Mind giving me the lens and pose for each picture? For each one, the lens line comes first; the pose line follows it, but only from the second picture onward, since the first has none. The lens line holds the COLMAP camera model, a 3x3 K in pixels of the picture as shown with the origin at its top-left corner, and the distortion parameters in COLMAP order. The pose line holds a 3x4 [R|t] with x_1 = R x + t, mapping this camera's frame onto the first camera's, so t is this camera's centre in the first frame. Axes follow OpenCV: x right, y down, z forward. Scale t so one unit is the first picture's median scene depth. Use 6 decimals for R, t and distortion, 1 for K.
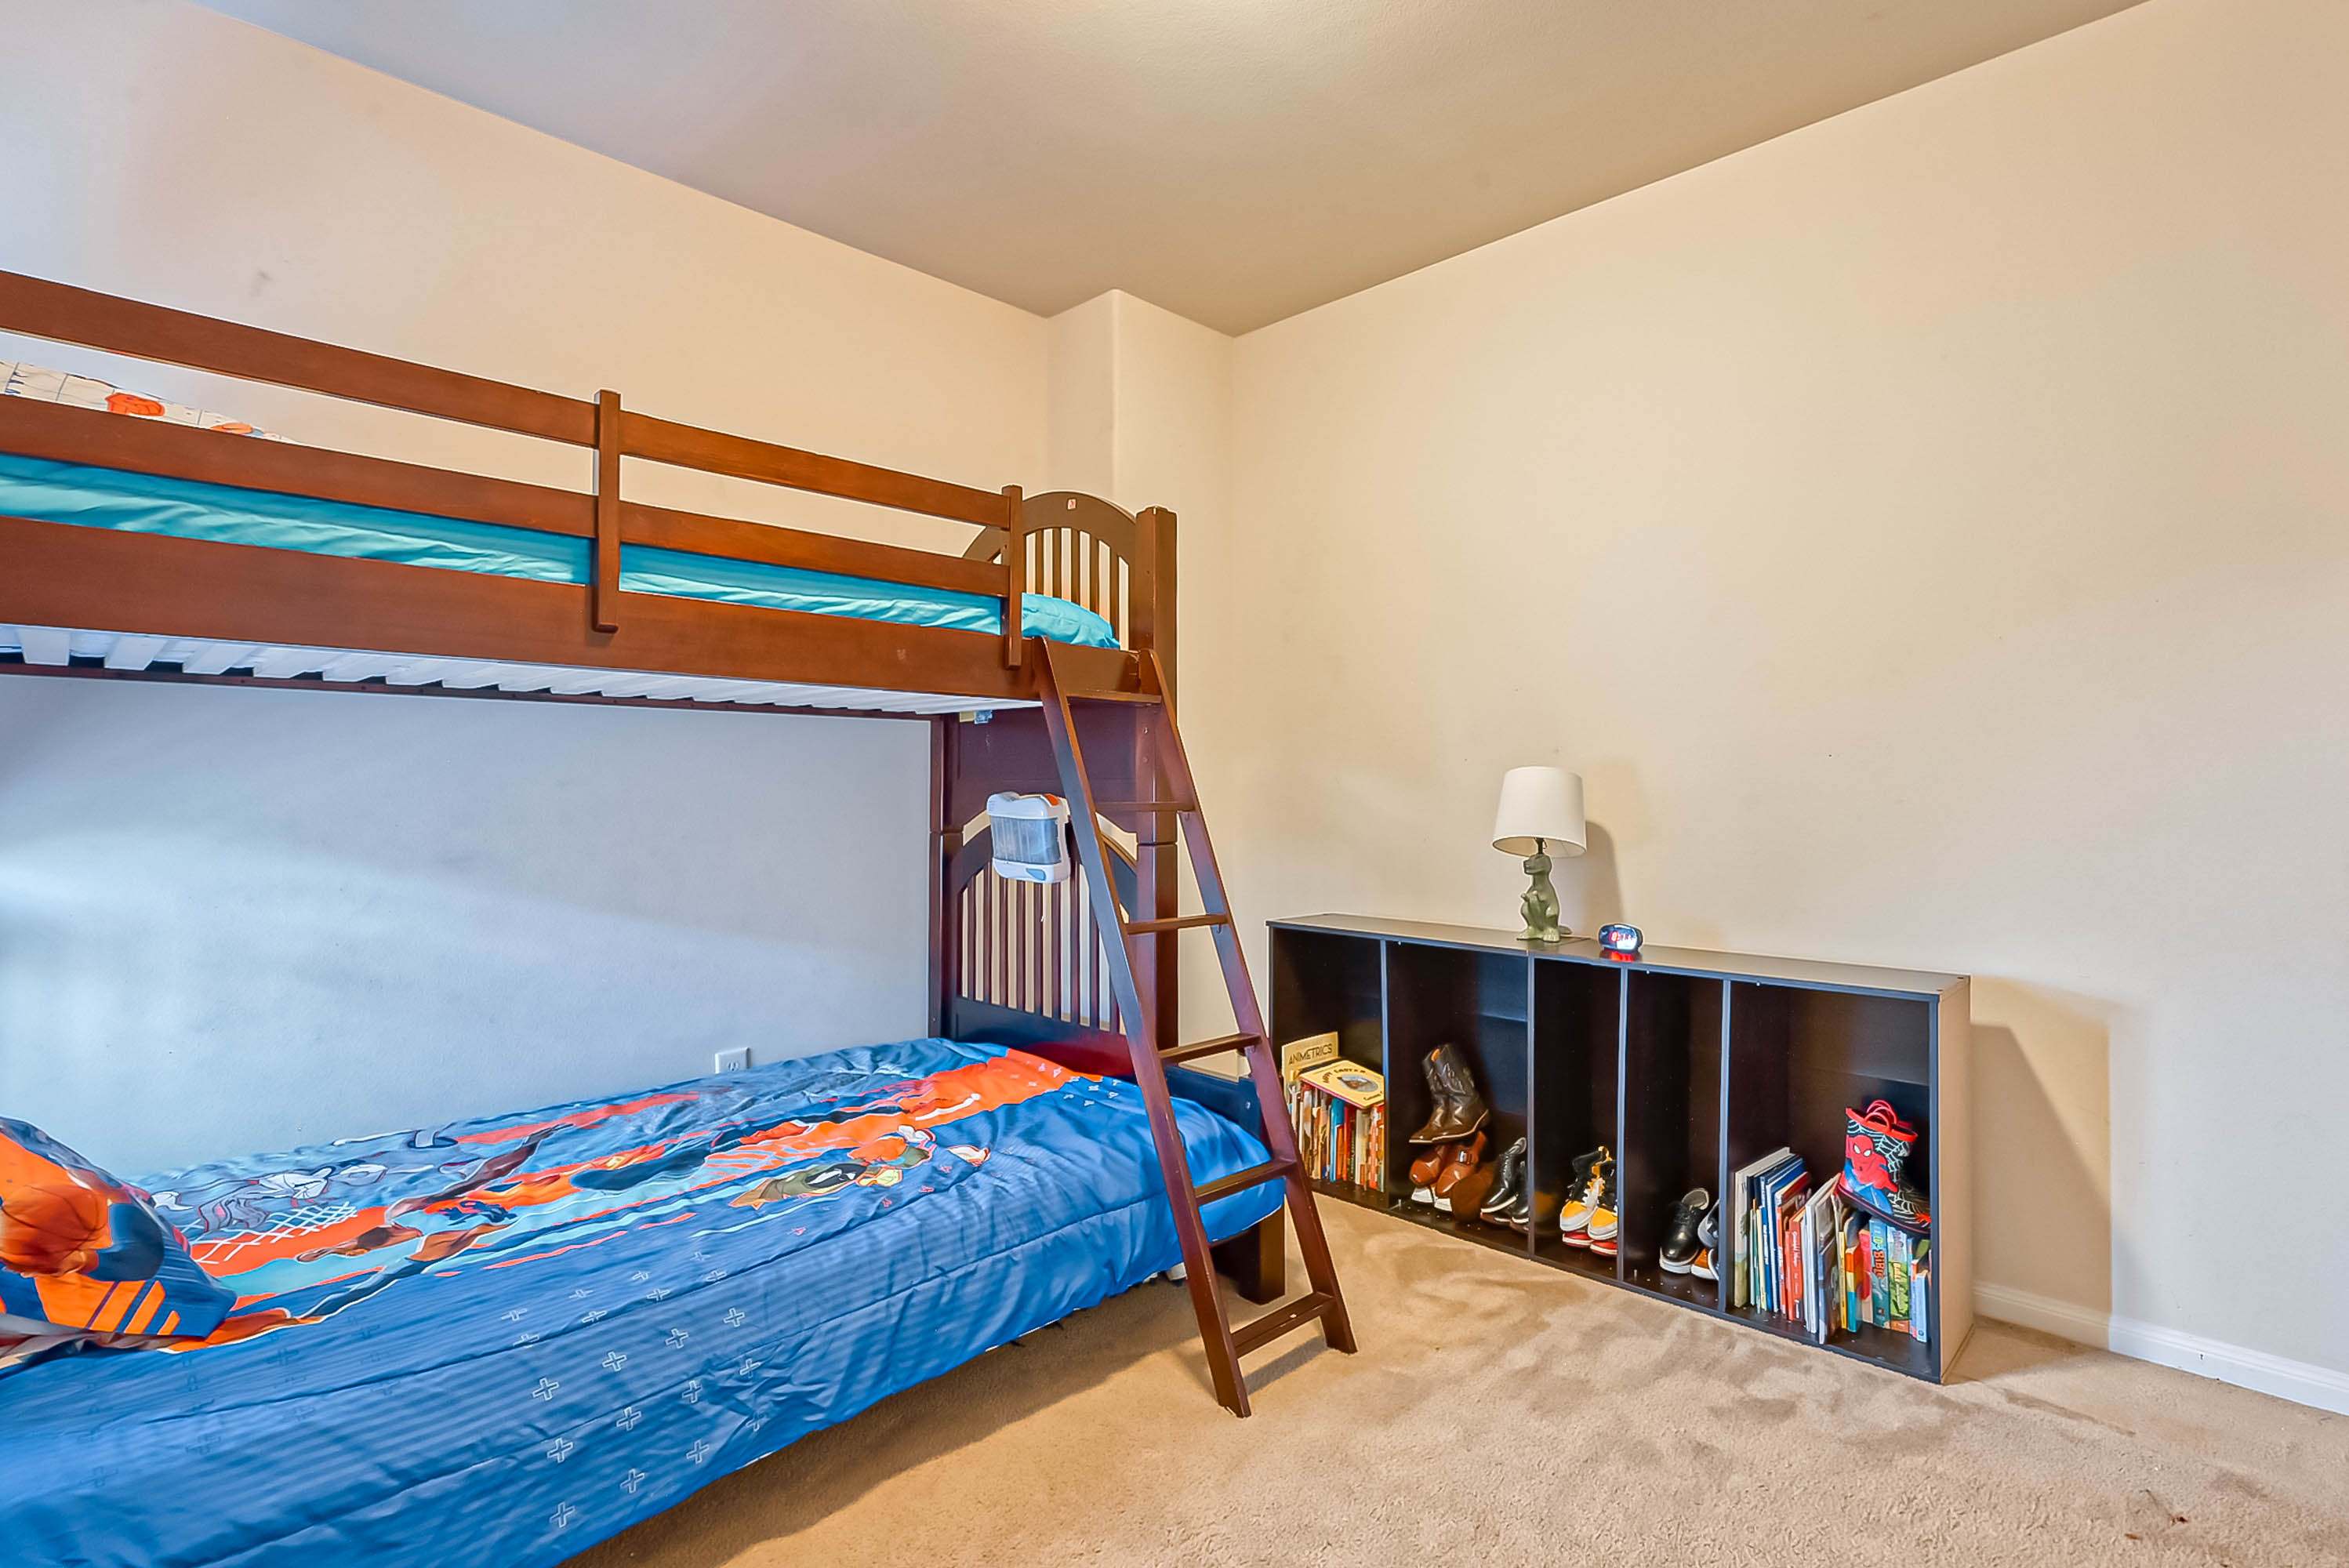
lens RADIAL K [[1113.0, 0, 1172.2], [0, 1113.0, 767.4], [0, 0, 1]] dist [-0.001533, -0.000535]
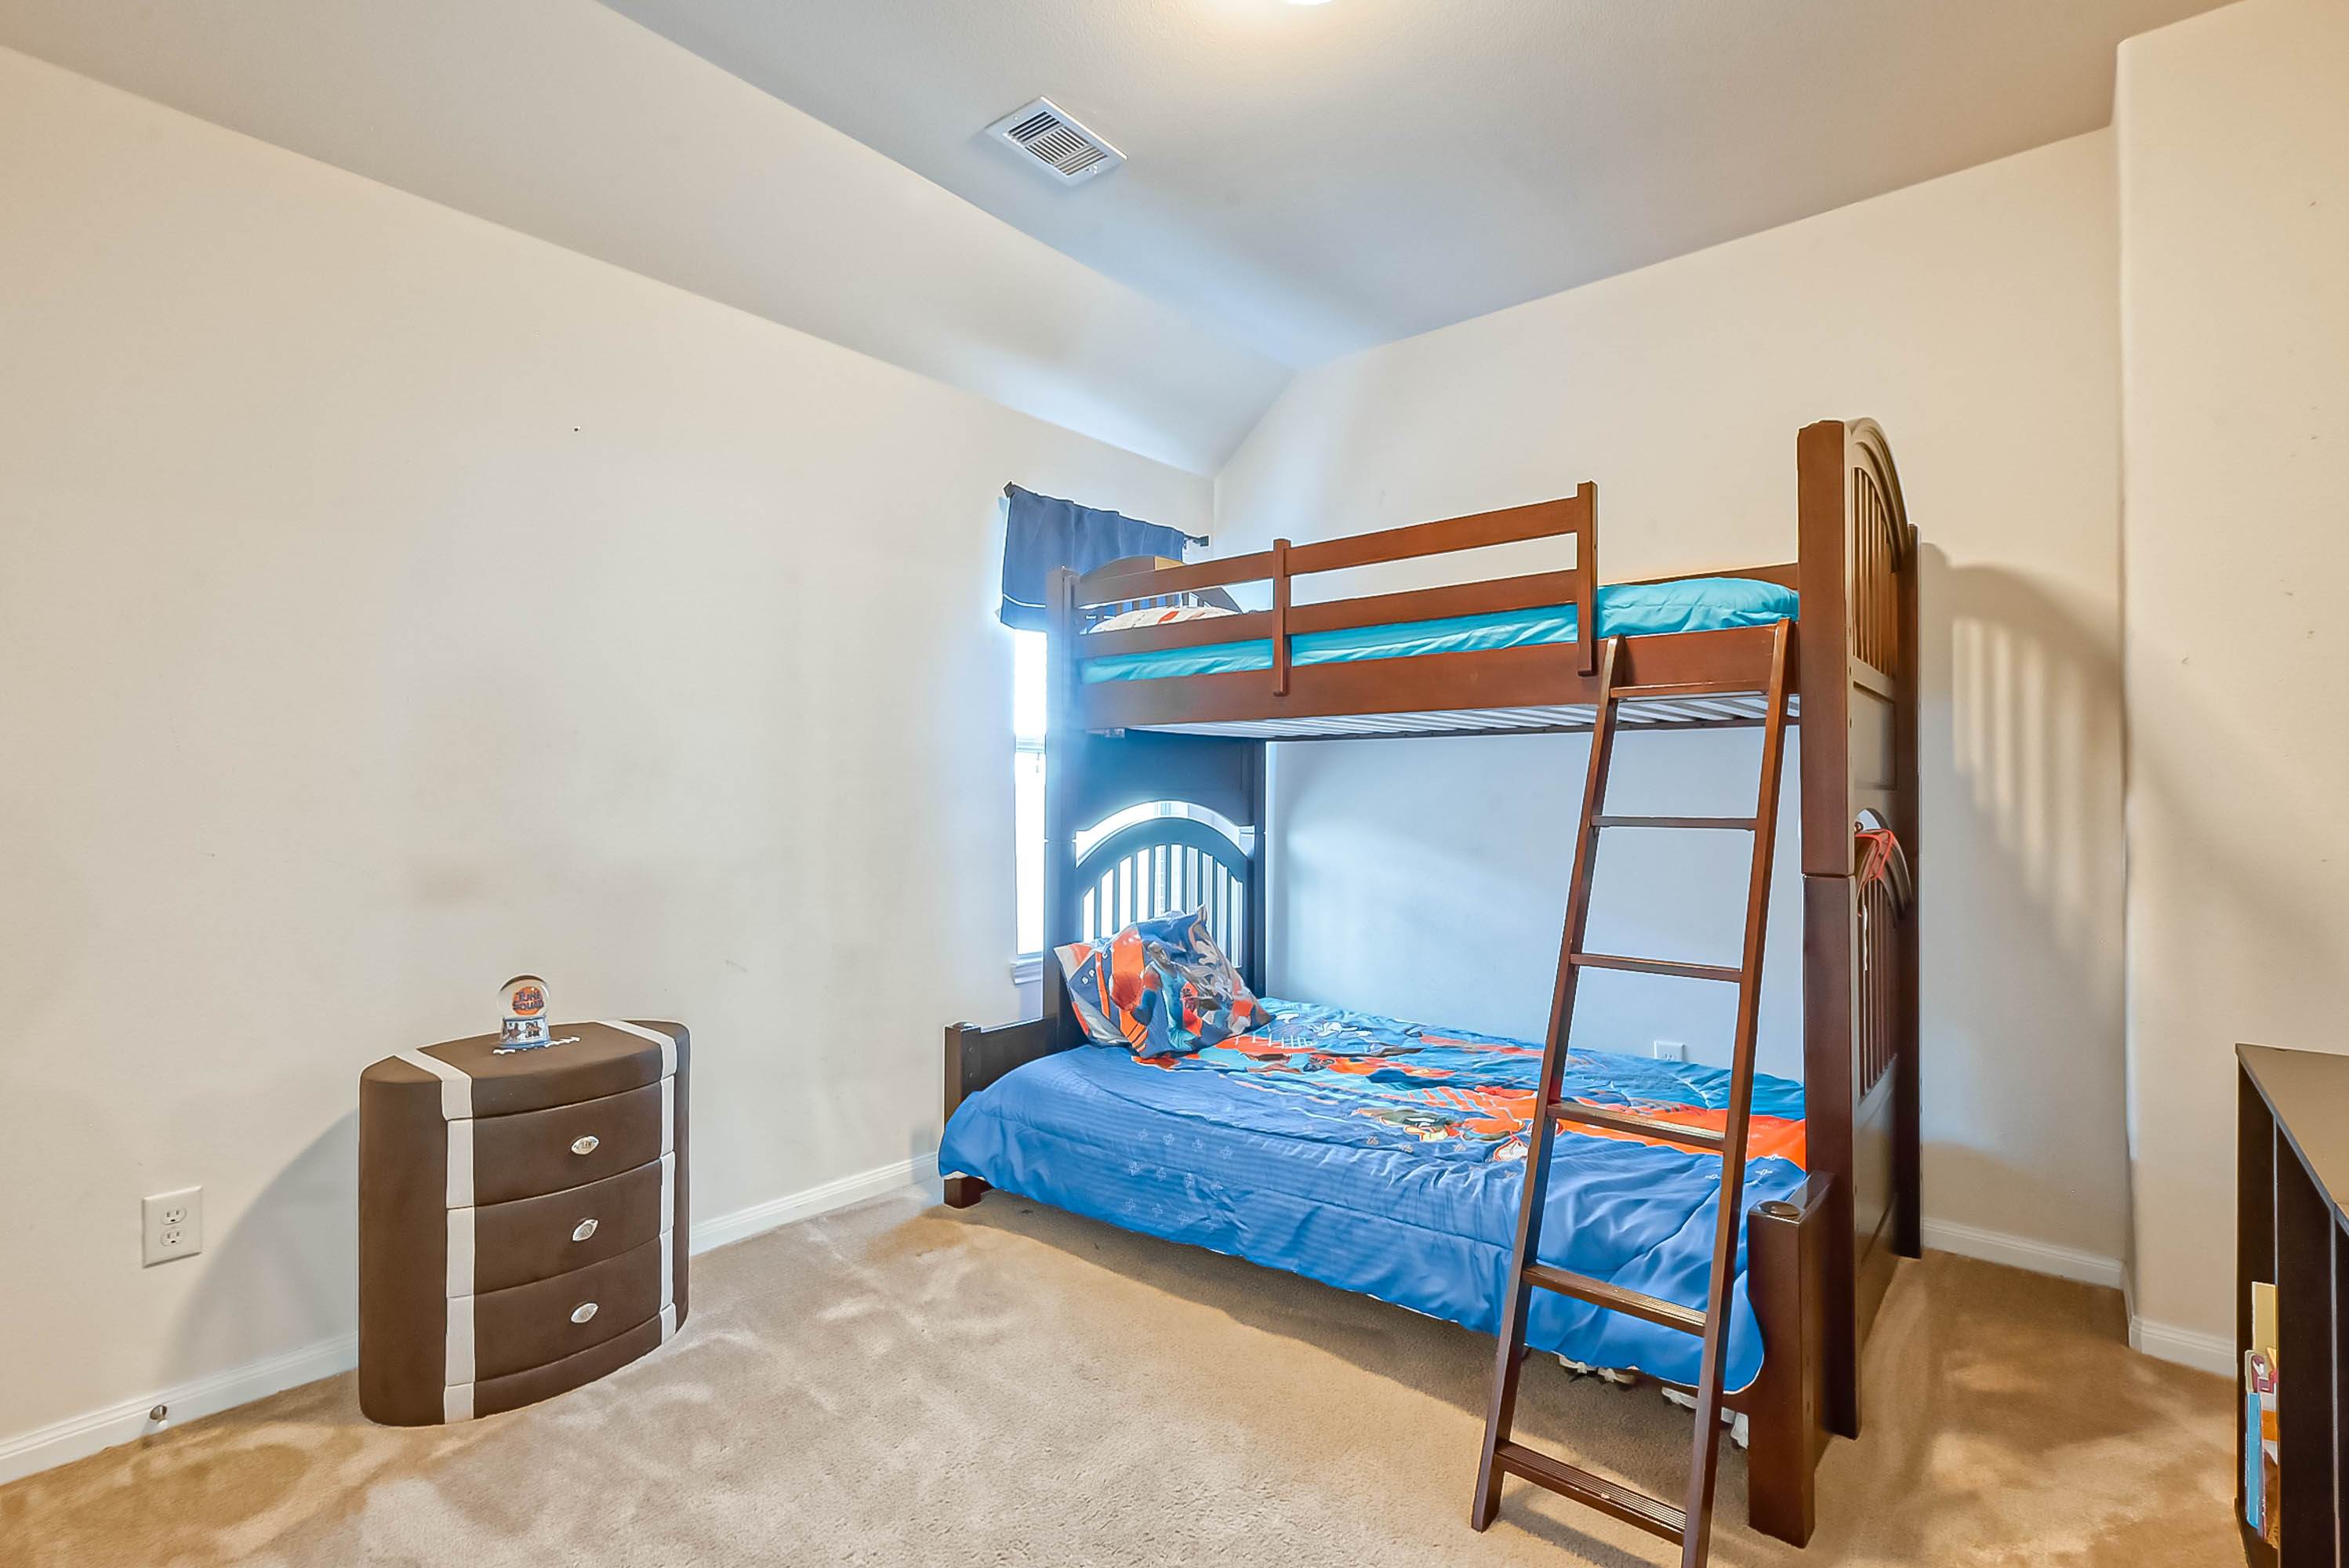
lens RADIAL K [[941.5, 0, 1174.5], [0, 941.5, 784.0], [0, 0, 1]] dist [-0.000499, -0.000018]
pose [[0.152399, -0.013999, -0.988220, 0.723569], [0.010986, 0.999862, -0.012469, 0.013820], [0.988258, -0.008956, 0.152532, 0.635235]]
